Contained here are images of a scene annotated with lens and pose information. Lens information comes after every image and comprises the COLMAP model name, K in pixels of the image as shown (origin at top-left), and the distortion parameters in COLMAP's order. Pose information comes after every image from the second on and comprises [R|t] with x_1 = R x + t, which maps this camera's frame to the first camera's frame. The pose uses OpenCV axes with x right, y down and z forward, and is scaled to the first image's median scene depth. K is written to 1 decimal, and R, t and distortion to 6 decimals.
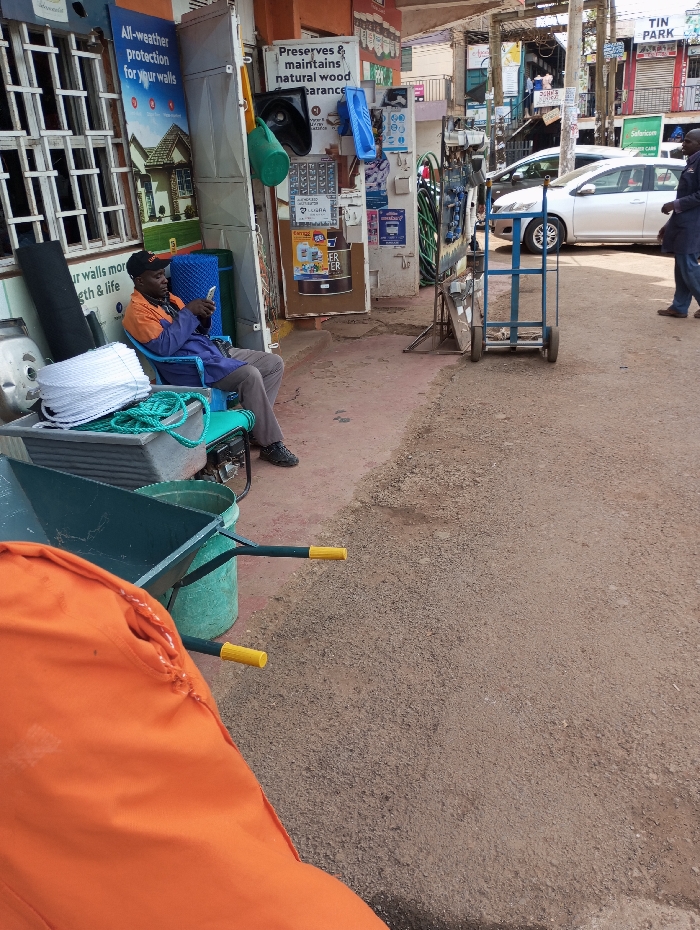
lens RADIAL K [[791.6, 0, 348.0], [0, 791.6, 459.6], [0, 0, 1]] dist [0.068897, -0.049231]
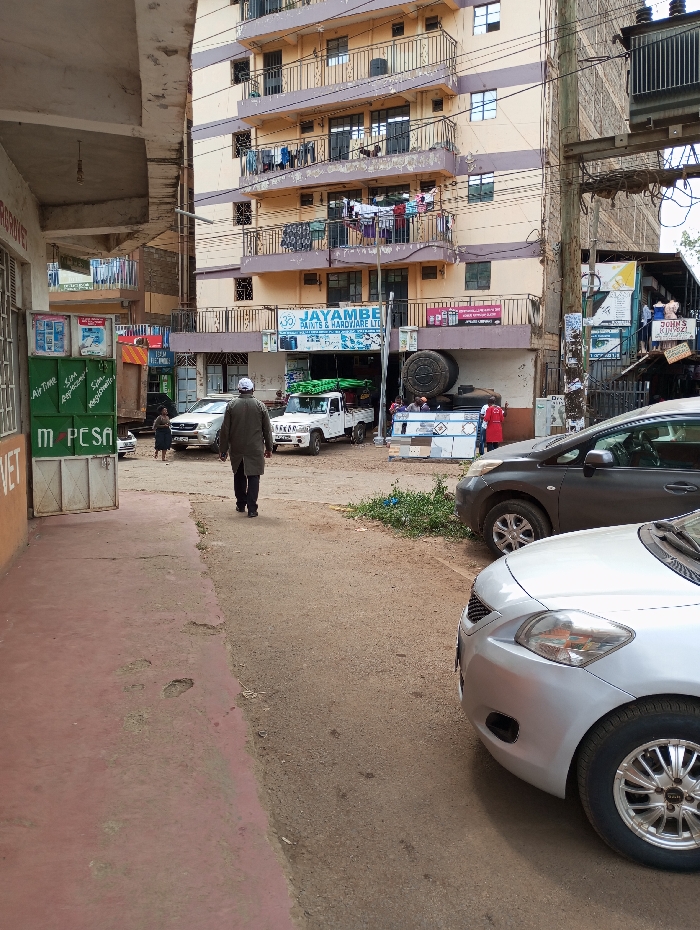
lens RADIAL K [[791.6, 0, 354.5], [0, 791.6, 466.6], [0, 0, 1]] dist [0.068897, -0.049231]
pose [[0.987509, 0.077125, -0.137397, 0.071654], [-0.109374, 0.963230, -0.245408, -0.116589], [0.113418, 0.257370, 0.959634, 0.294027]]
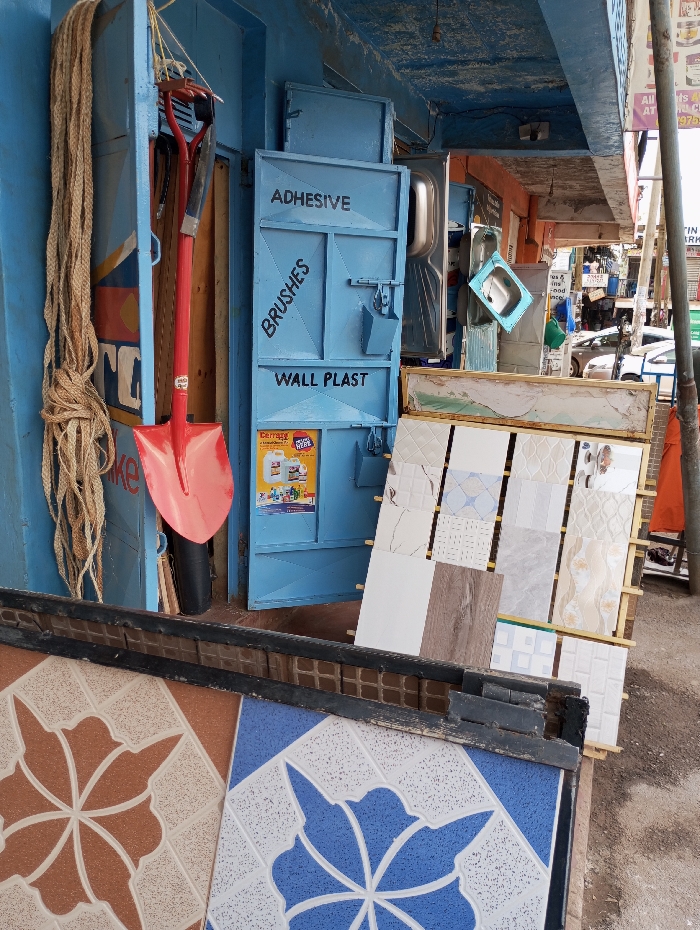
lens RADIAL K [[791.6, 0, 343.6], [0, 791.6, 469.7], [0, 0, 1]] dist [0.068897, -0.049231]
pose [[0.995518, 0.093787, -0.012197, -0.084181], [-0.094549, 0.983804, -0.152283, 0.046116], [-0.002282, 0.152754, 0.988262, -0.137609]]
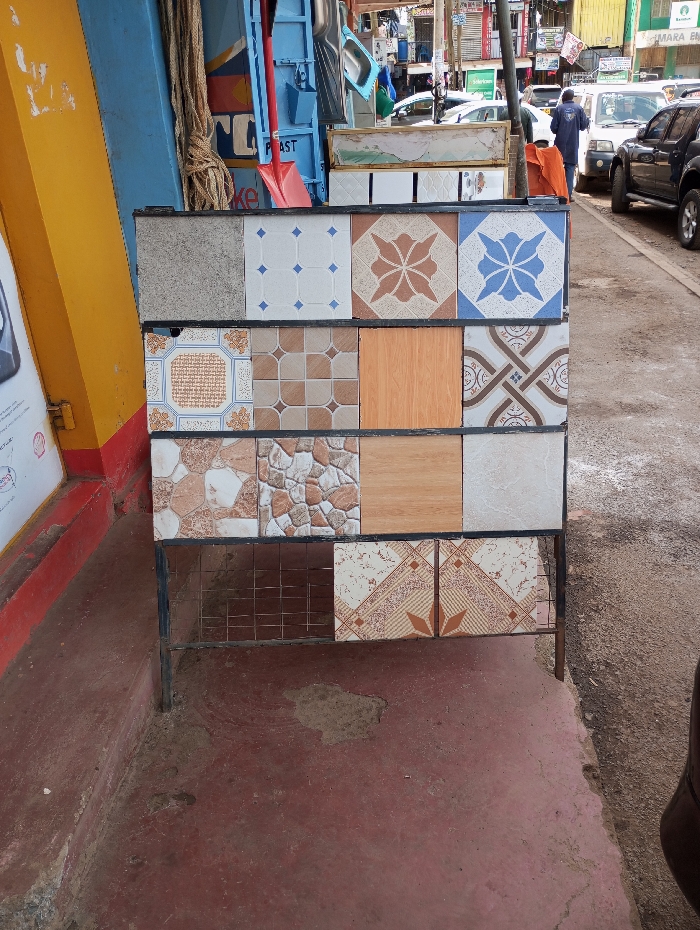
lens RADIAL K [[791.6, 0, 355.1], [0, 791.6, 465.3], [0, 0, 1]] dist [0.068897, -0.049231]
pose [[0.971278, -0.102064, 0.214946, -0.110766], [0.086640, 0.993021, 0.080021, 0.063559], [-0.221613, -0.059100, 0.973342, -0.176932]]
